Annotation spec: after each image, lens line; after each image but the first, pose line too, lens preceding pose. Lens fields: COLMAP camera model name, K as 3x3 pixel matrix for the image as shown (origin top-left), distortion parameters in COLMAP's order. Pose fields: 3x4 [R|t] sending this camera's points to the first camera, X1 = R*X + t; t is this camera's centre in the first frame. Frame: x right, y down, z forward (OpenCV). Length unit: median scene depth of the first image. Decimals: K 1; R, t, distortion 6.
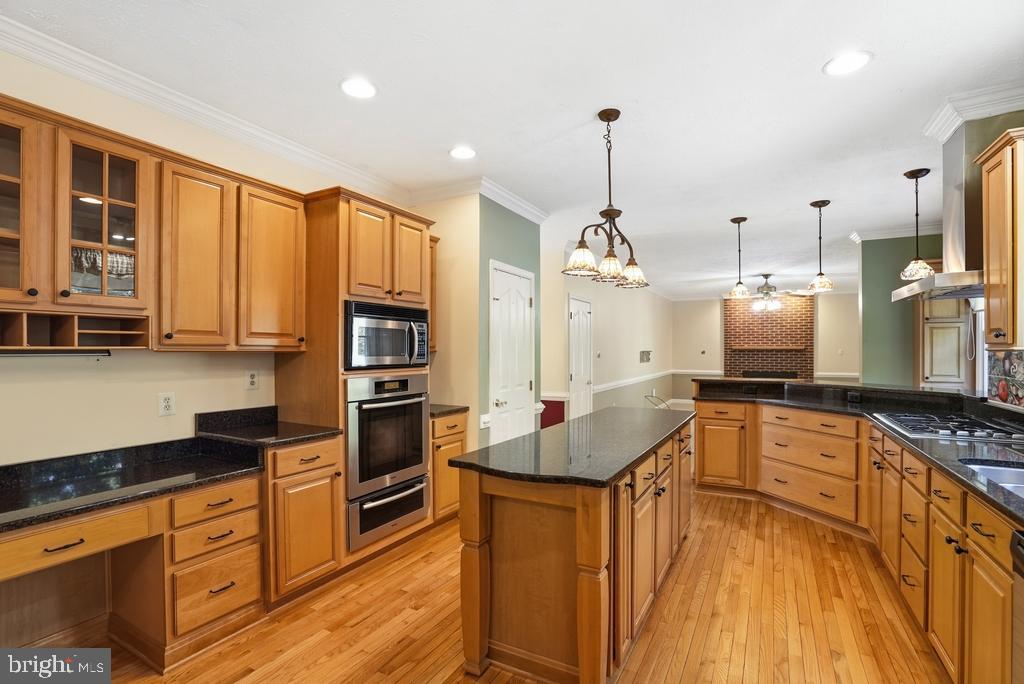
lens RADIAL K [[483.3, 0, 496.7], [0, 483.3, 351.4], [0, 0, 1]] dist [-0.063159, 0.024339]
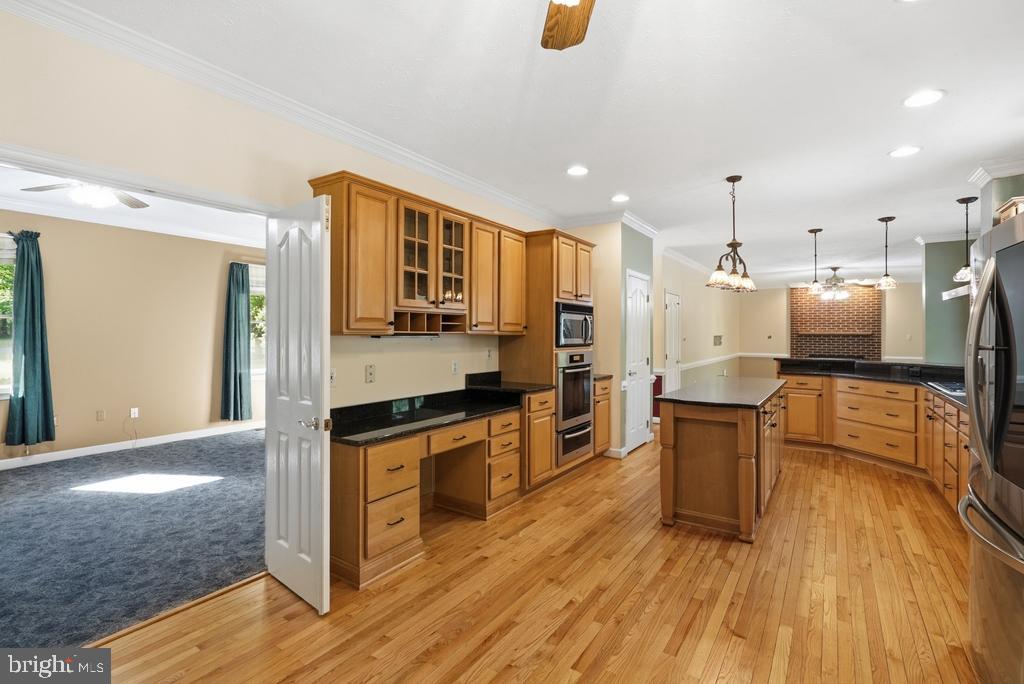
lens RADIAL K [[477.4, 0, 504.8], [0, 477.4, 332.0], [0, 0, 1]] dist [-0.002661, 0.000217]
pose [[0.996945, 0.003645, -0.078018, -0.351062], [-0.004182, 0.999969, -0.006720, 0.001070], [0.077991, 0.007025, 0.996929, -0.533072]]
